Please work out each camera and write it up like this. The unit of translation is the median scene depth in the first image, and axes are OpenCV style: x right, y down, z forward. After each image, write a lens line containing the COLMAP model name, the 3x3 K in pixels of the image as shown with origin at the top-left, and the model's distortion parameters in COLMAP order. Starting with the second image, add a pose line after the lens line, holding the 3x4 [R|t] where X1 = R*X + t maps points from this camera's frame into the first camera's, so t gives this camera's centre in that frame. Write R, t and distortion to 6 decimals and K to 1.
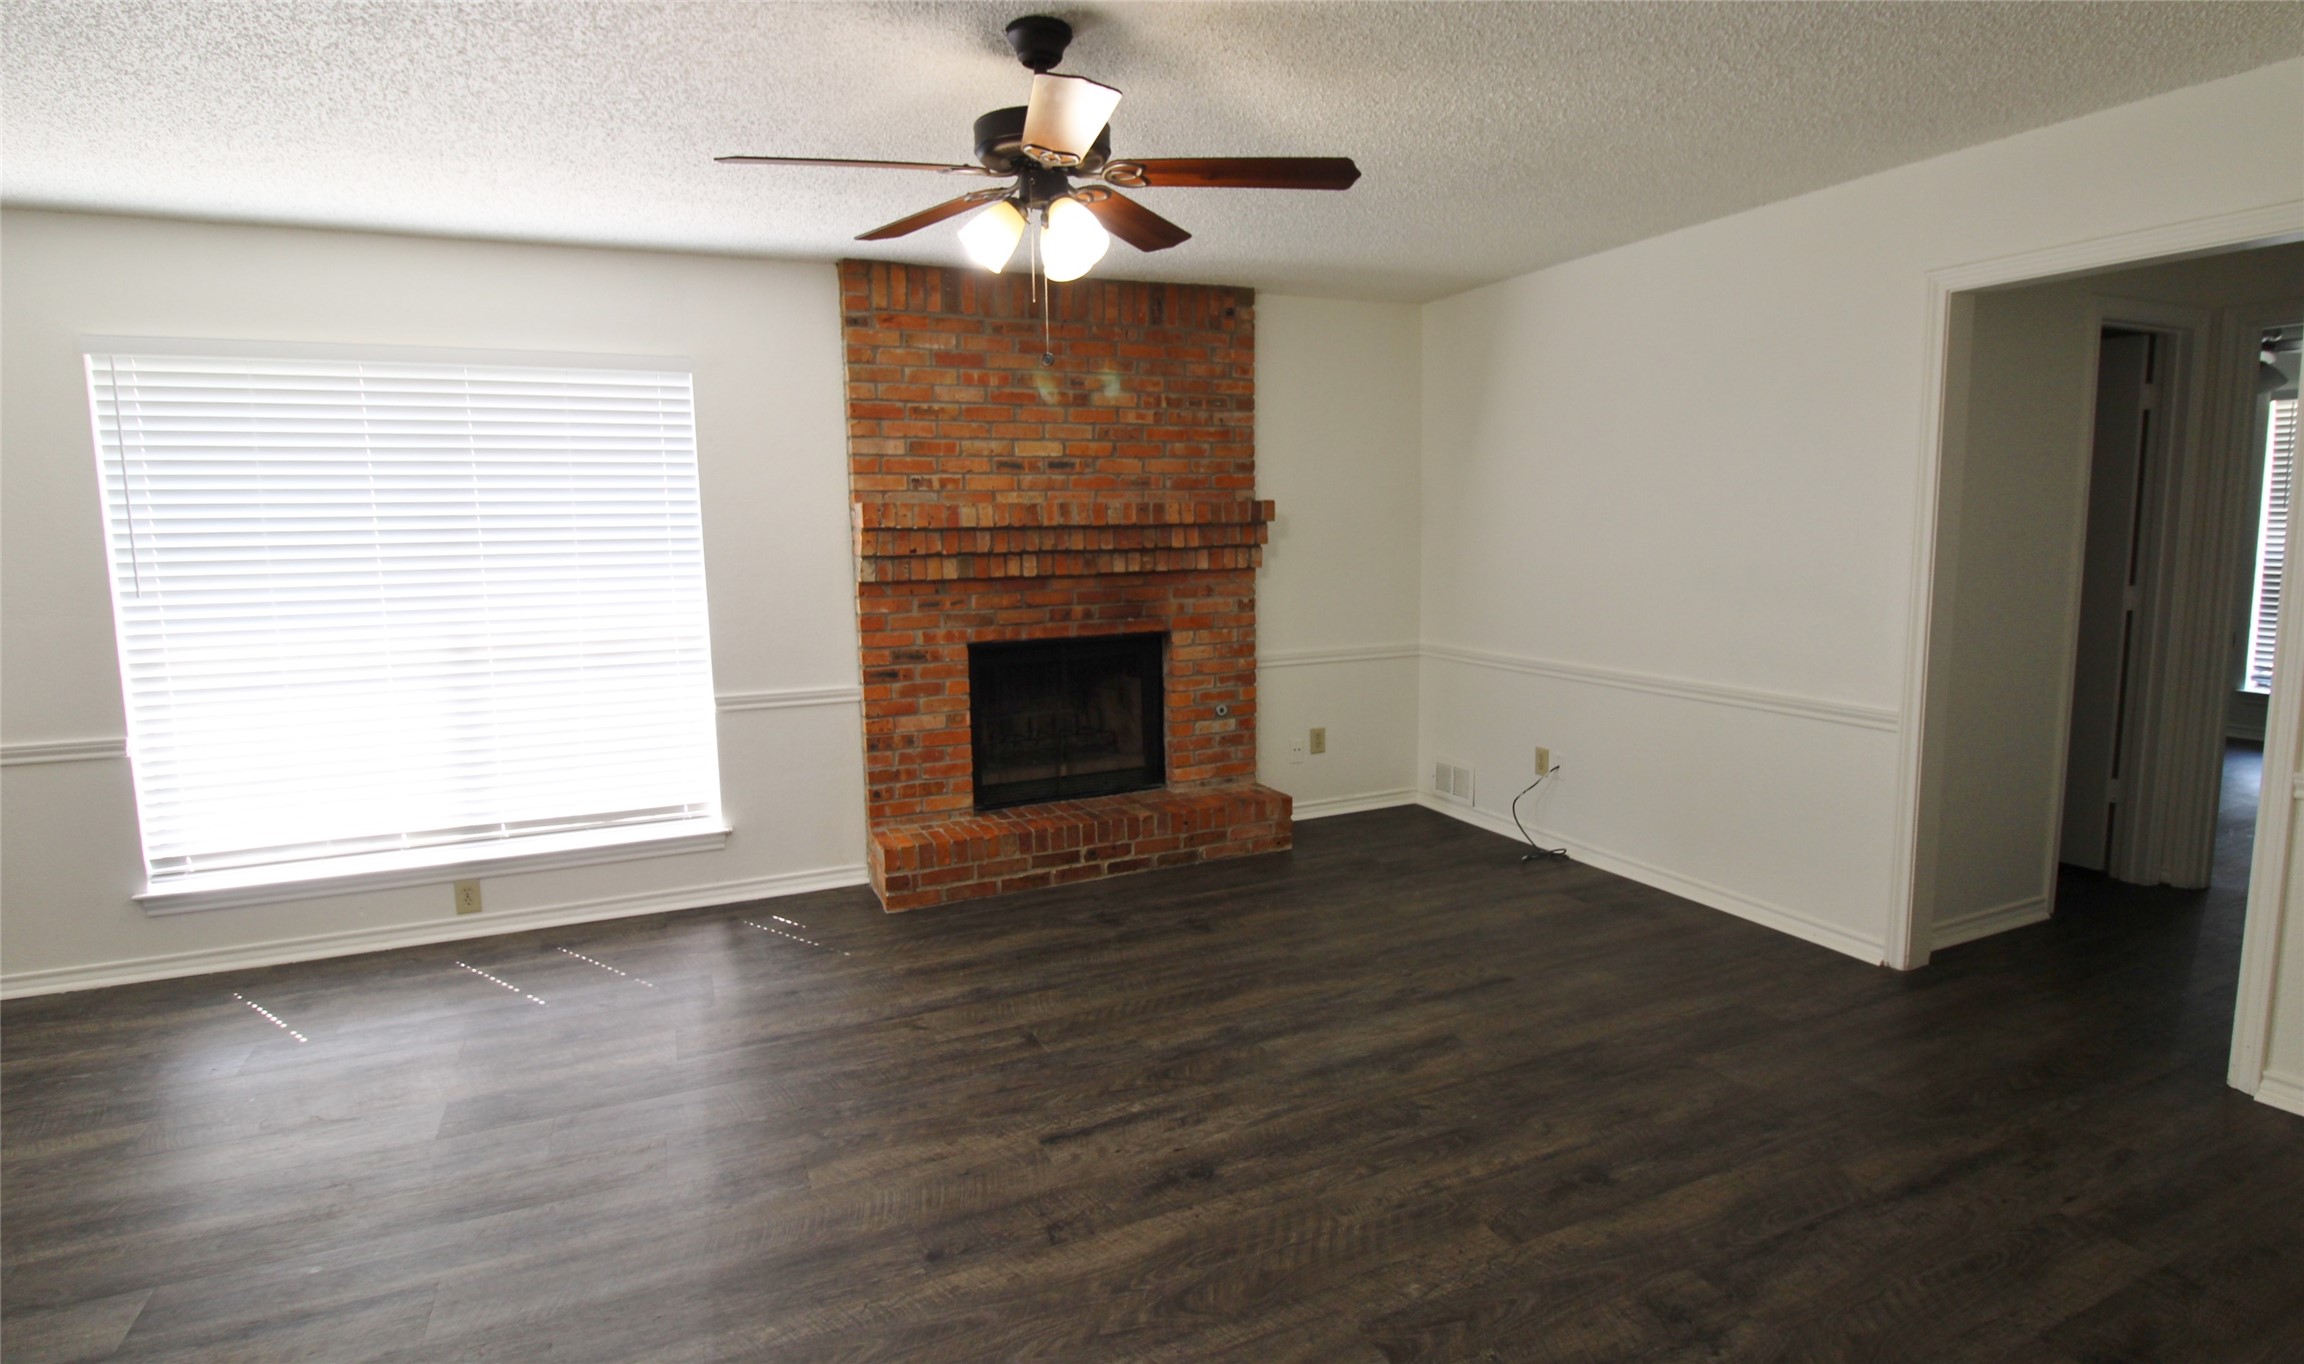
lens RADIAL K [[1169.2, 0, 1152.8], [0, 1169.2, 671.5], [0, 0, 1]] dist [-0.014102, -0.003262]
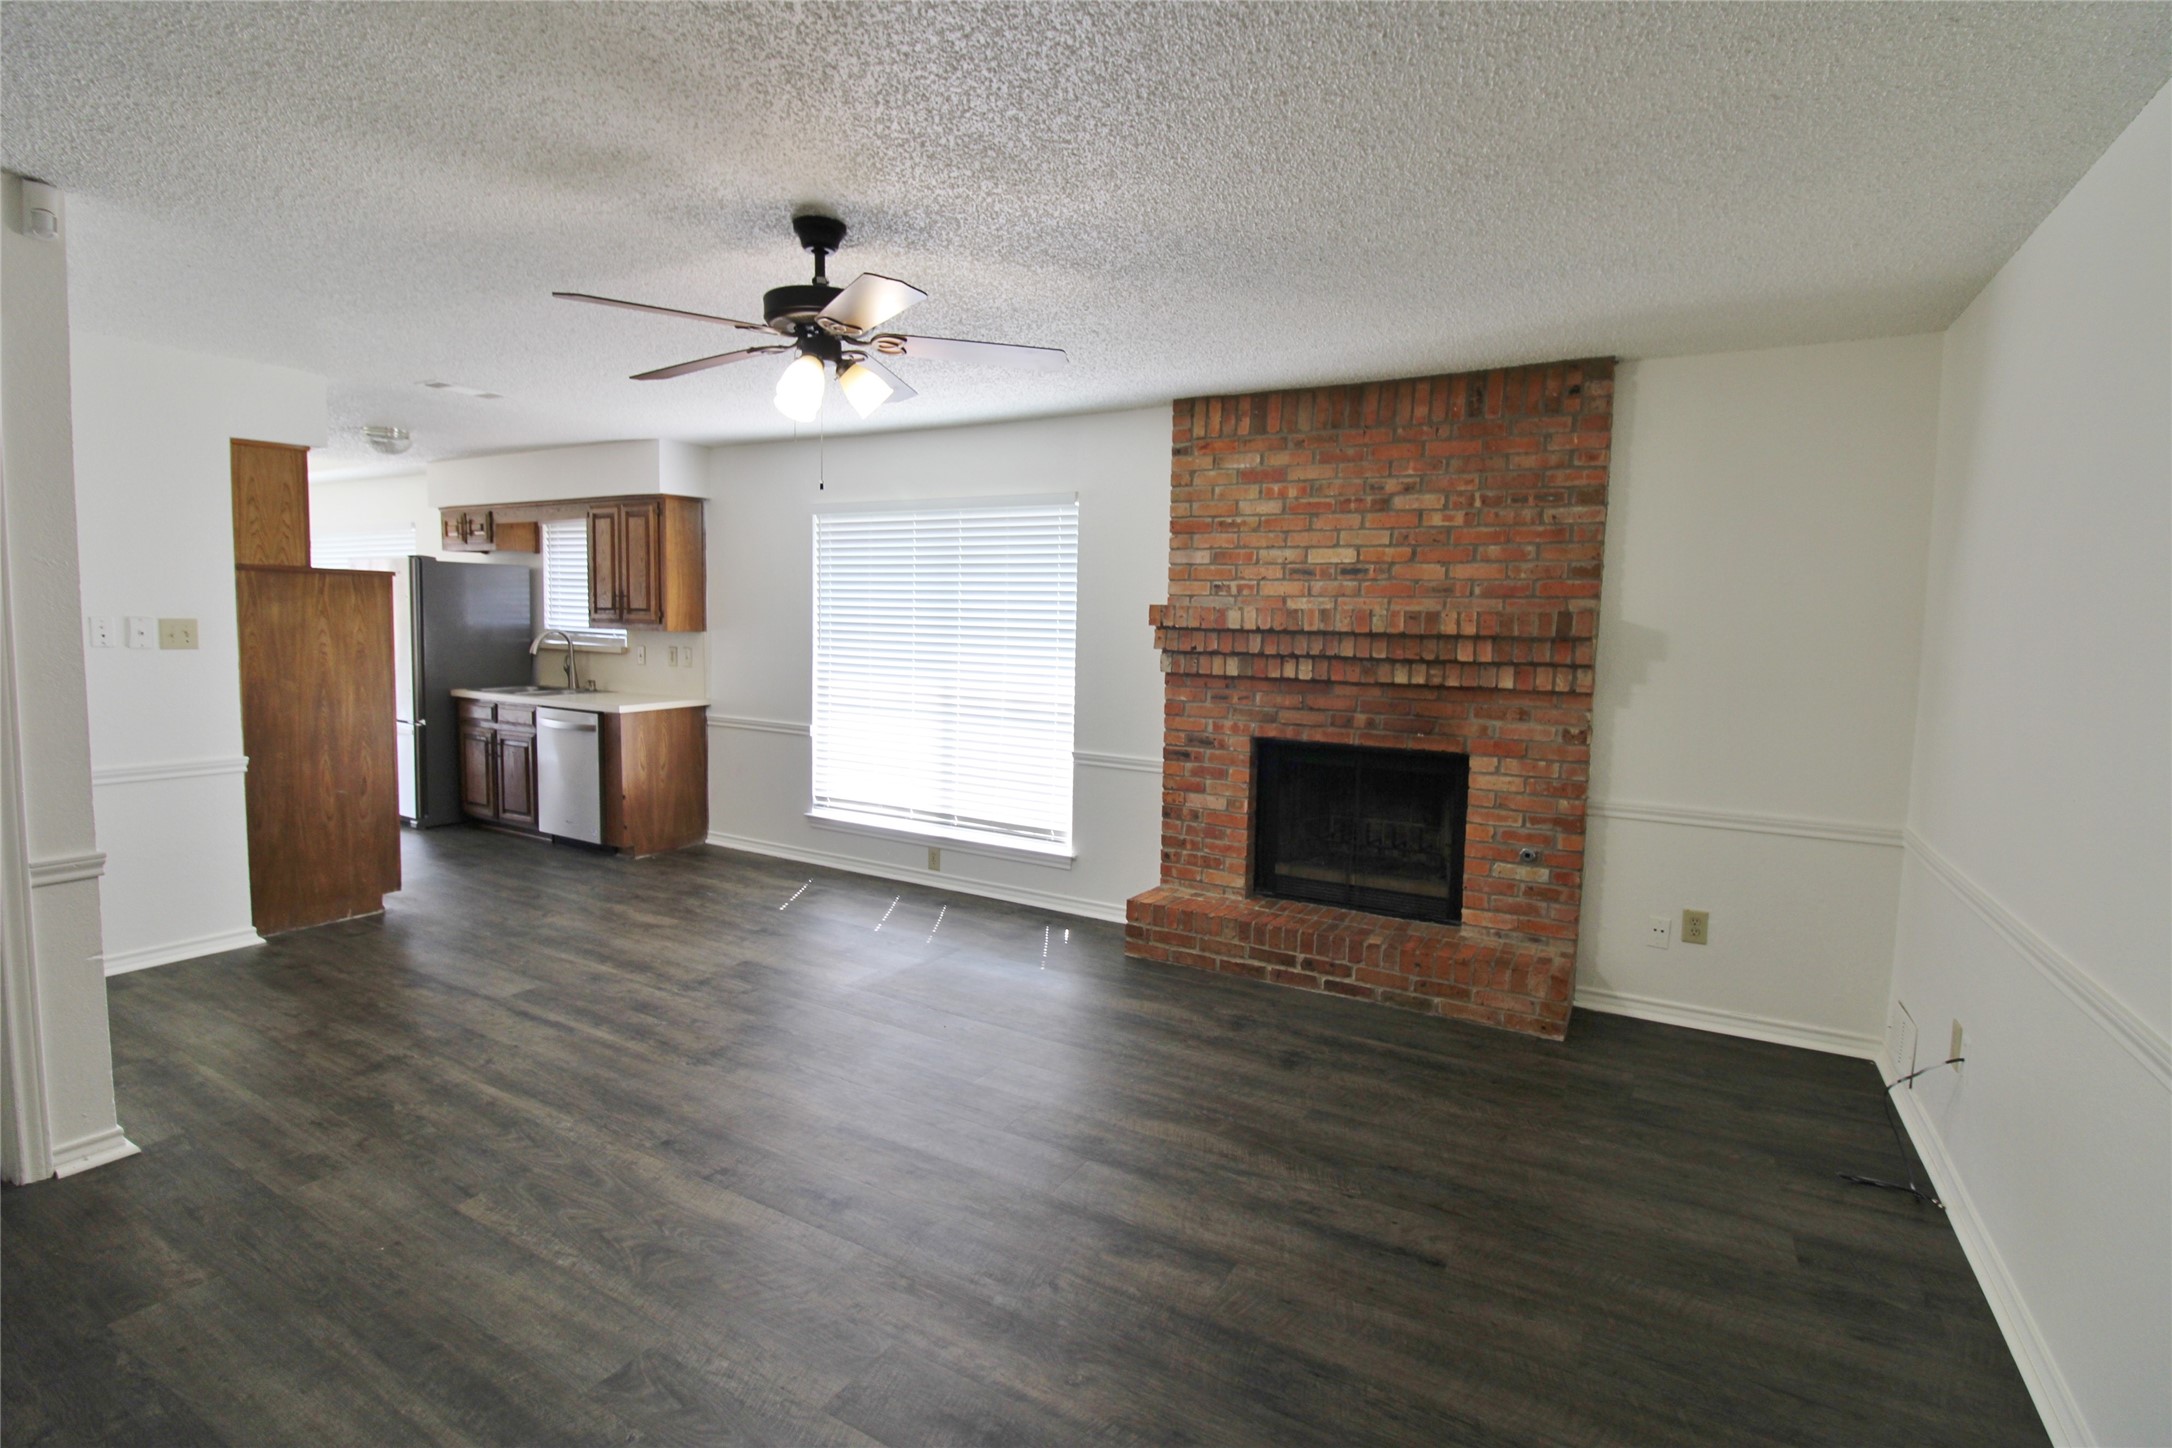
lens RADIAL K [[1023.5, 0, 1088.5], [0, 1023.5, 709.5], [0, 0, 1]] dist [-0.008962, -0.002278]
pose [[0.576502, 0.099086, -0.811065, 0.523987], [-0.135855, 0.990427, 0.024433, -0.052382], [0.805722, 0.096102, 0.584445, 0.330110]]
